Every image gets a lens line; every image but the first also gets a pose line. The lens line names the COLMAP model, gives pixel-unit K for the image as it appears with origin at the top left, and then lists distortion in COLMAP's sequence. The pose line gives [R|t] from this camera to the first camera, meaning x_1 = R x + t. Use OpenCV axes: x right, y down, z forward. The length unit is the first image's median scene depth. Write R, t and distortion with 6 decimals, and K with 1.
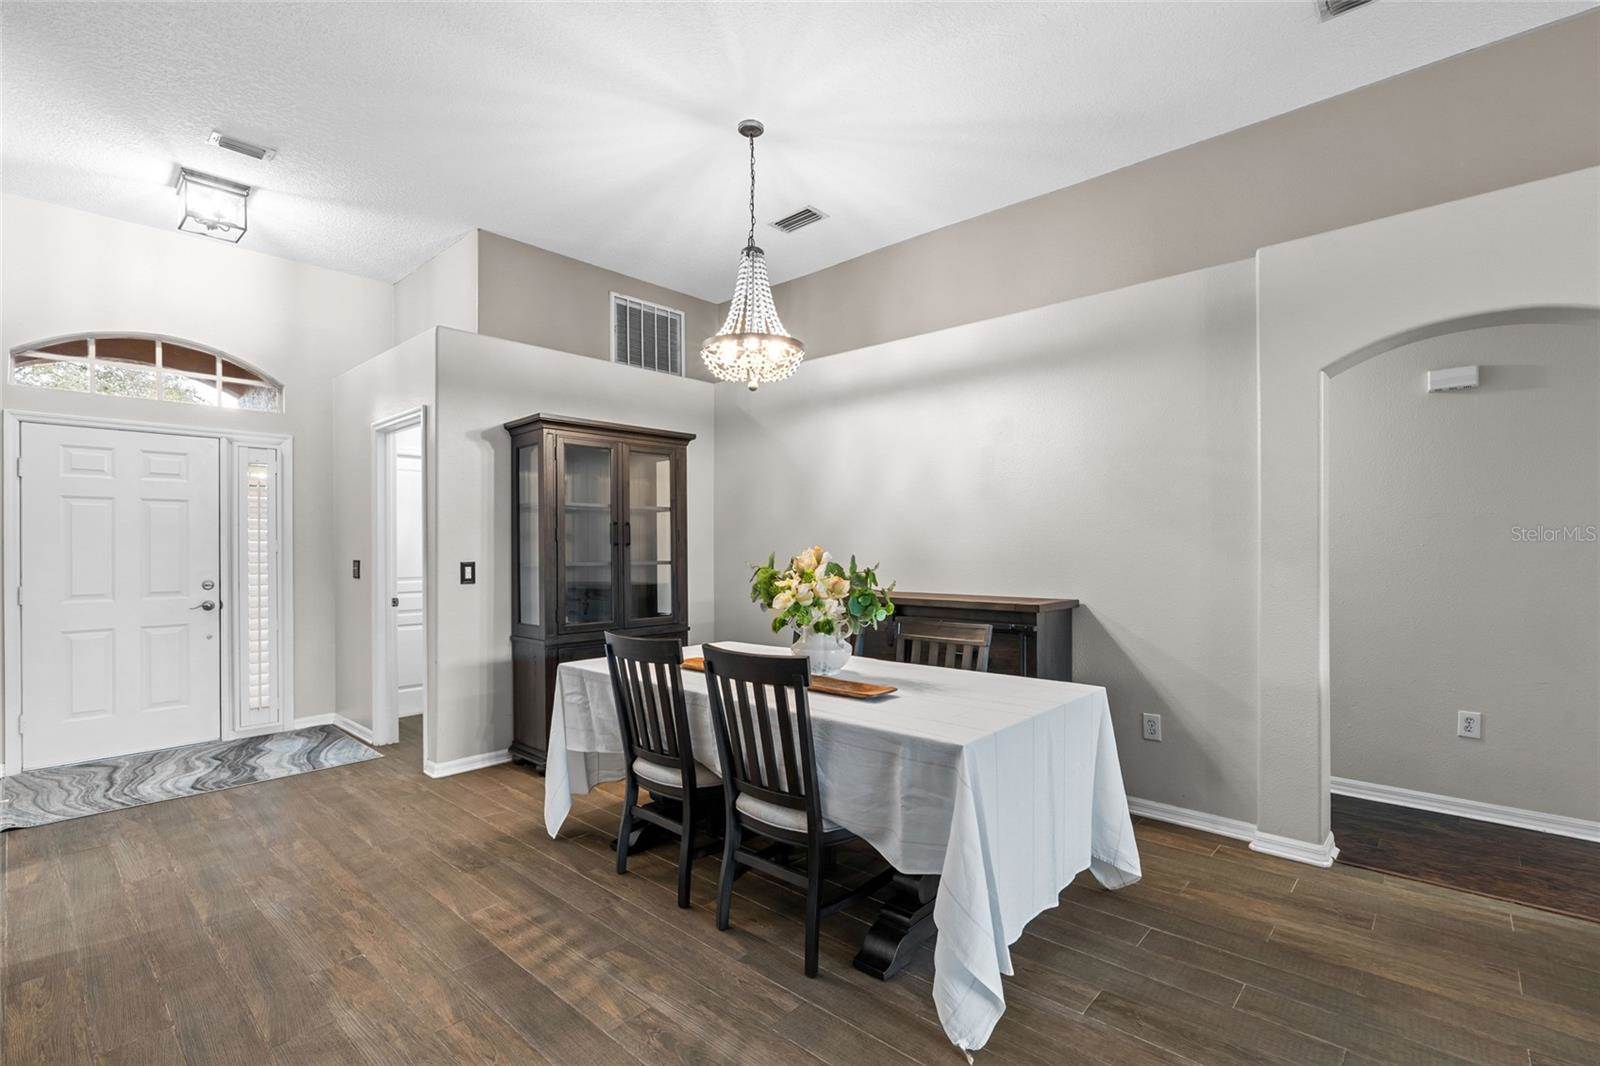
lens RADIAL K [[724.6, 0, 811.1], [0, 724.6, 543.7], [0, 0, 1]] dist [-0.010346, 0.004218]
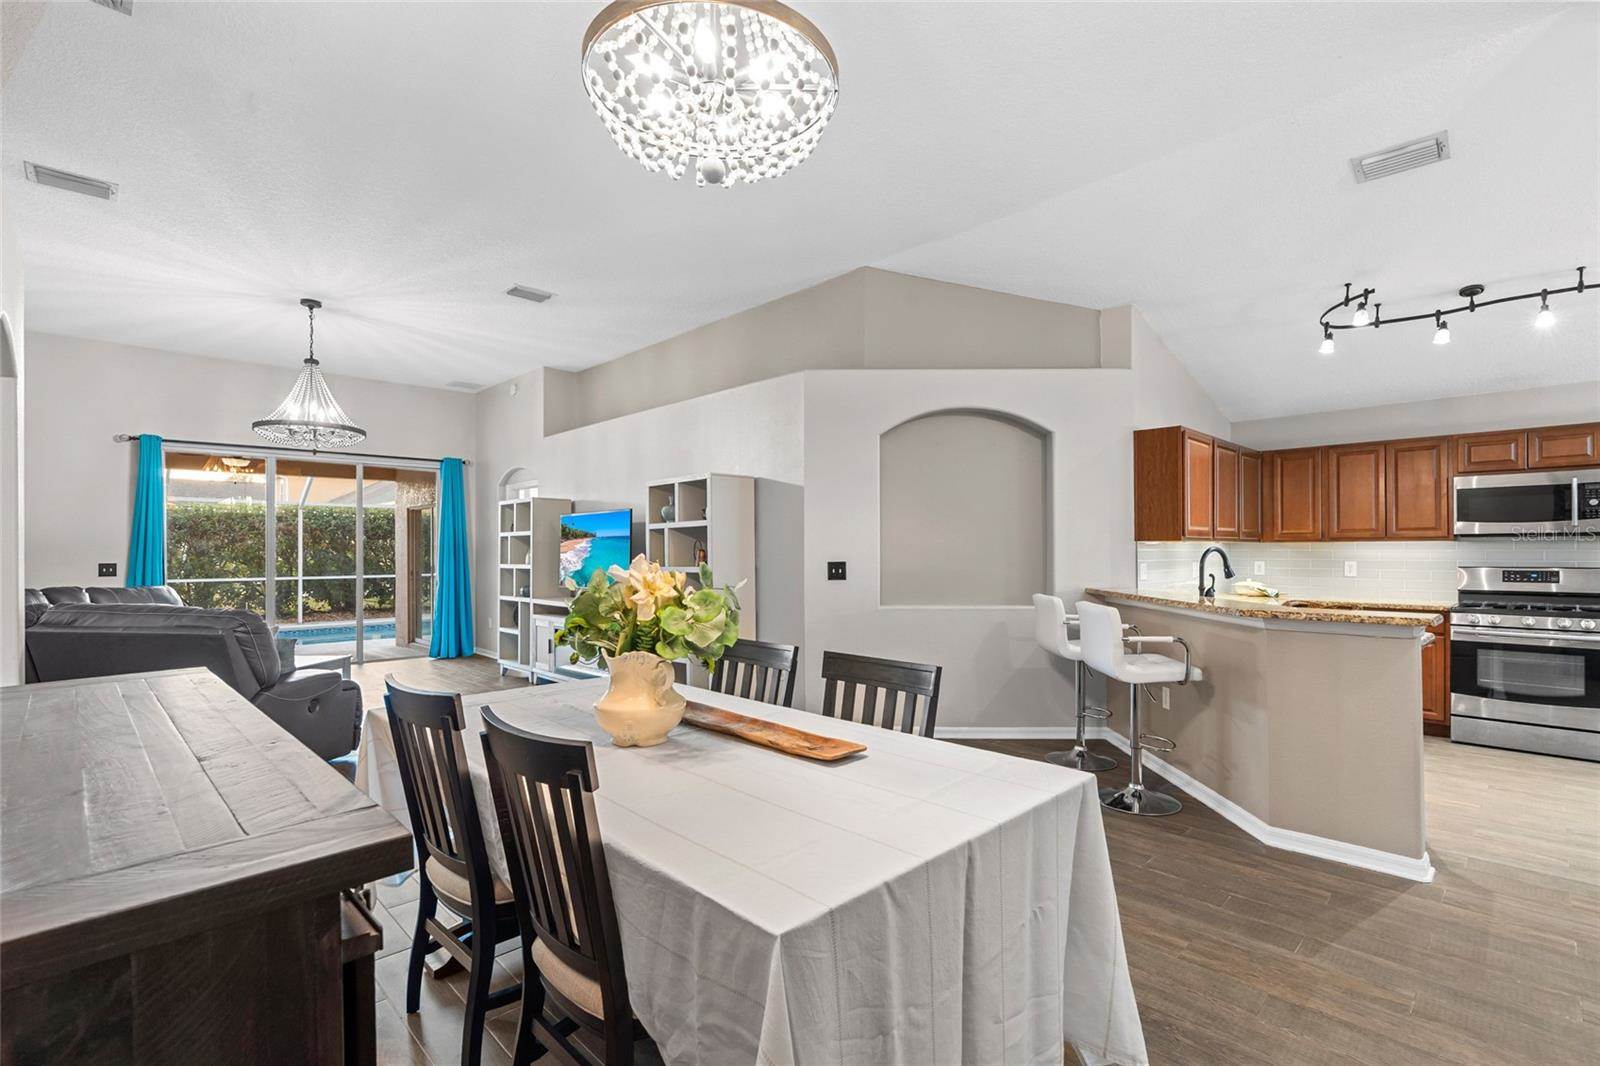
lens RADIAL K [[724.6, 0, 813.5], [0, 724.6, 547.4], [0, 0, 1]] dist [-0.010346, 0.004218]
pose [[-0.998707, 0.009571, 0.049920, -0.138571], [0.009269, 0.999937, -0.006274, 0.001145], [-0.049977, -0.005804, -0.998733, 1.250287]]
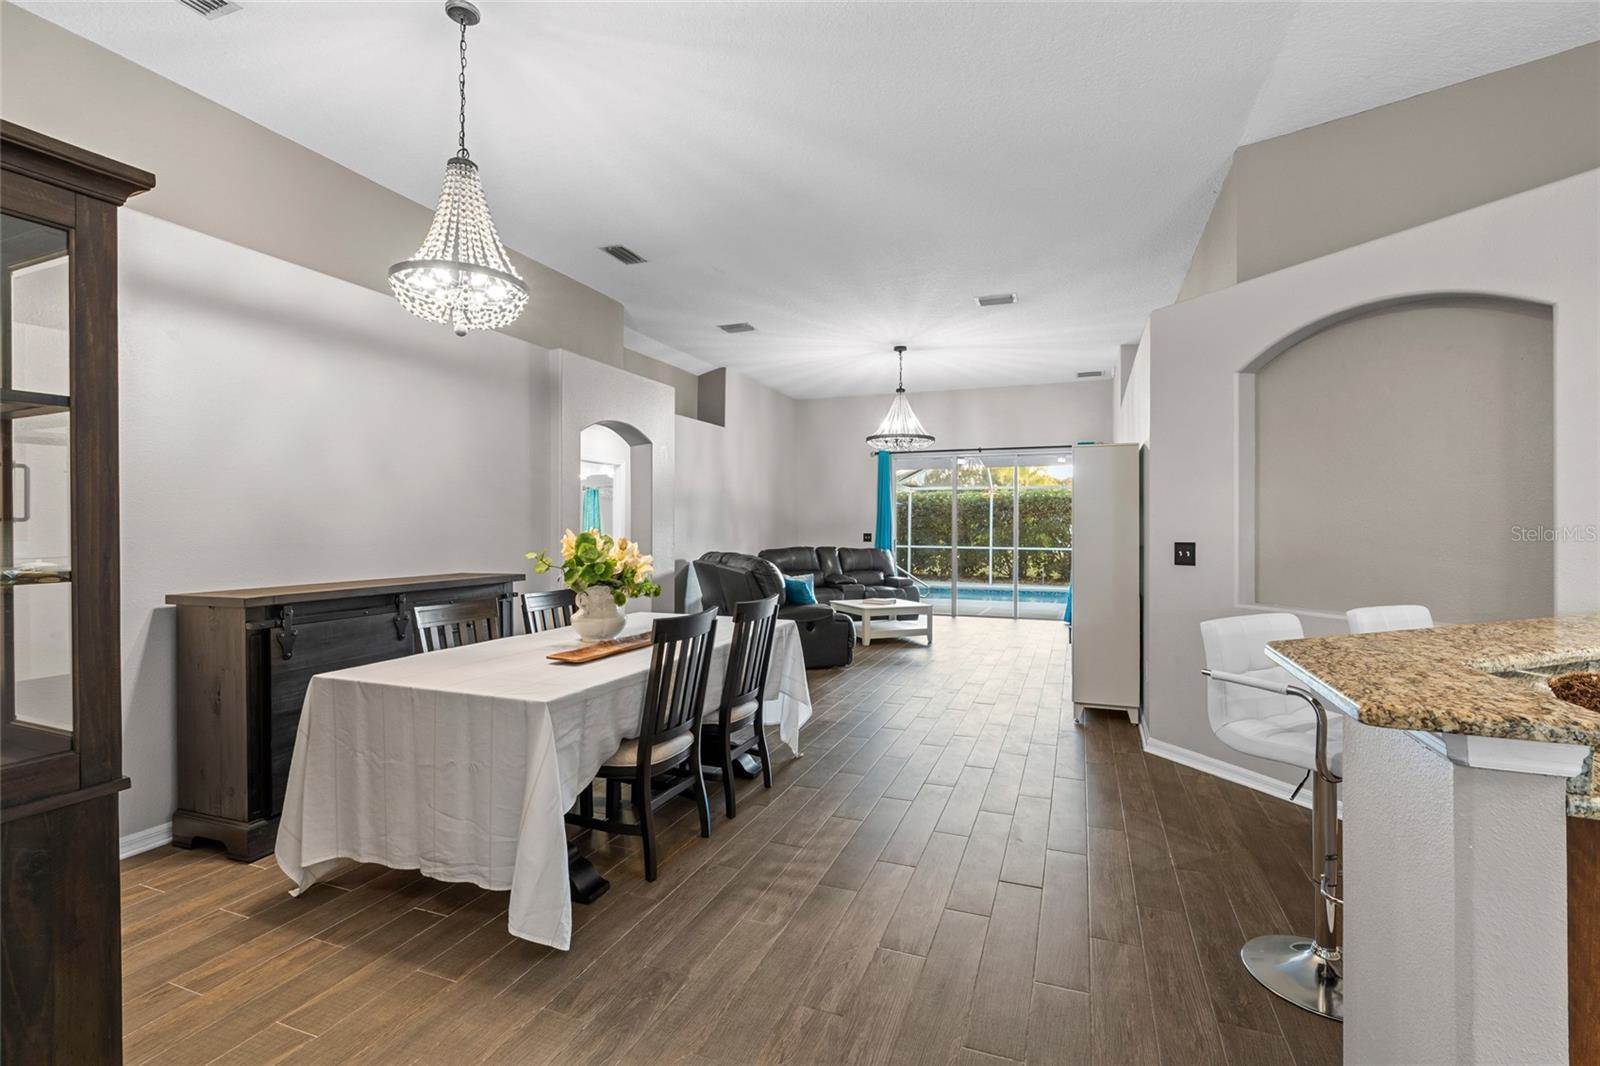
lens RADIAL K [[724.6, 0, 790.4], [0, 724.6, 519.3], [0, 0, 1]] dist [-0.010346, 0.004218]
pose [[-0.343923, 0.013402, 0.938902, -0.867544], [-0.004974, 0.999858, -0.016094, 0.005743], [-0.938985, -0.010205, -0.343808, 0.837198]]
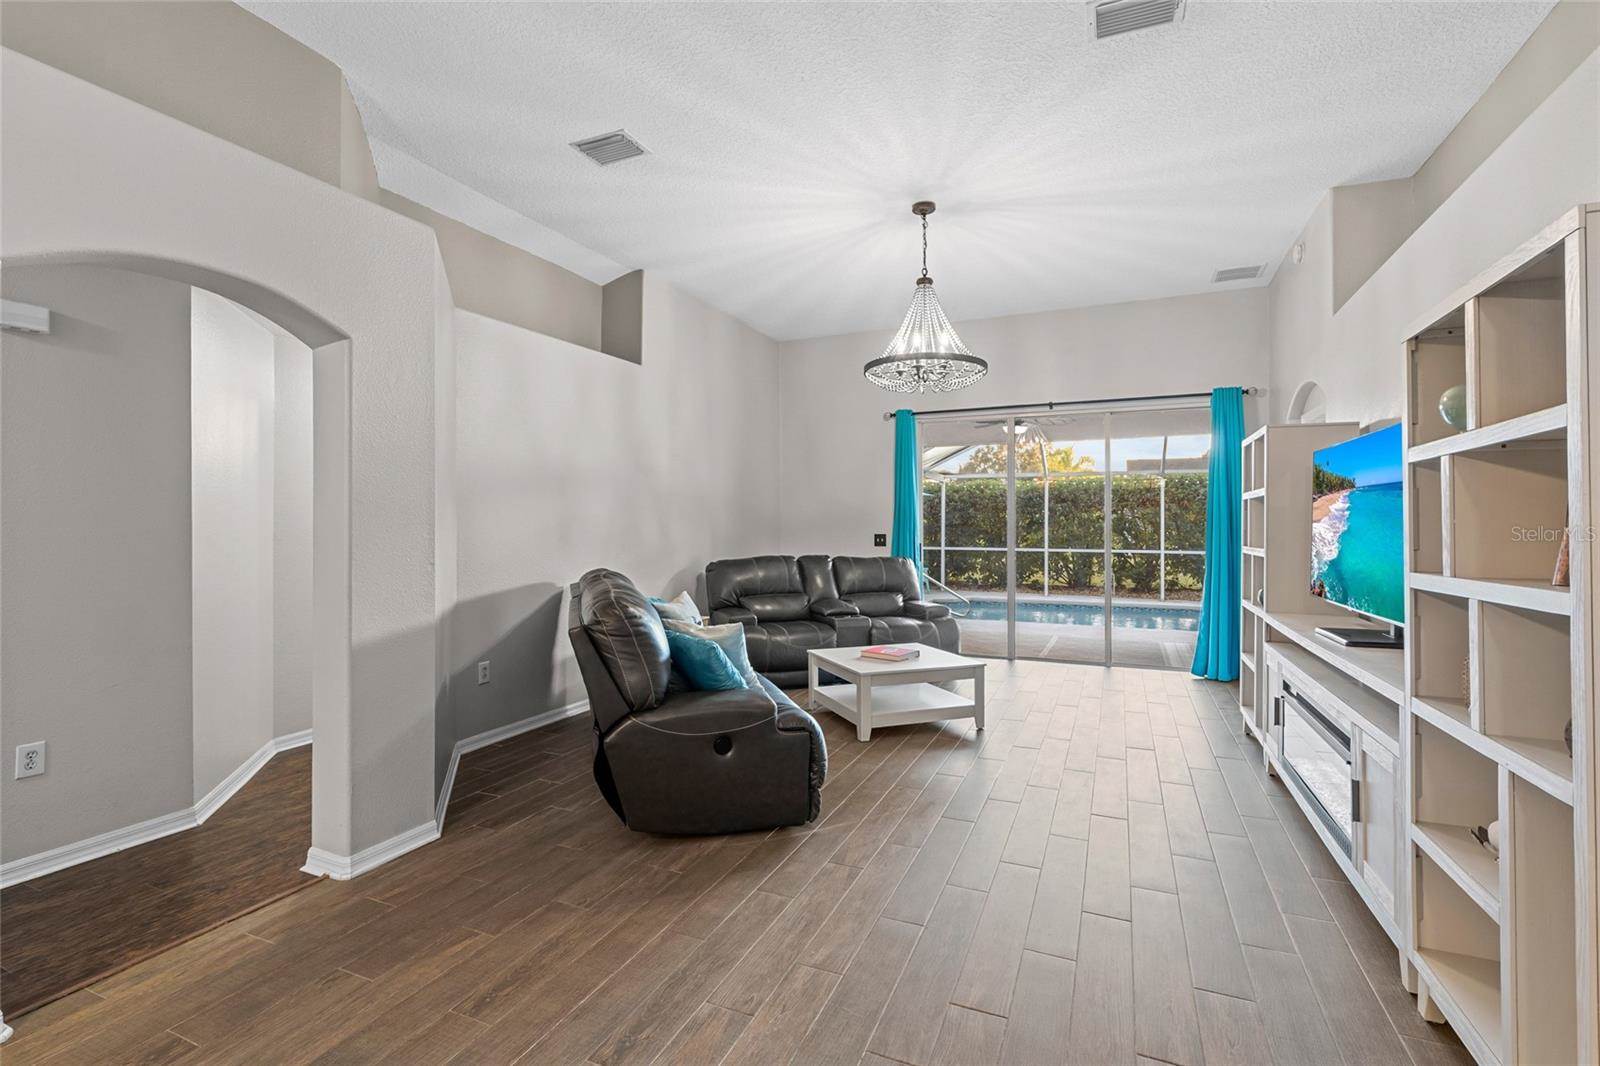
lens RADIAL K [[724.6, 0, 791.0], [0, 724.6, 517.0], [0, 0, 1]] dist [-0.010346, 0.004218]
pose [[-0.301673, 0.015476, 0.953286, -0.079131], [0.000545, 0.999871, -0.016060, -0.001098], [-0.953411, -0.004325, -0.301642, 0.389035]]
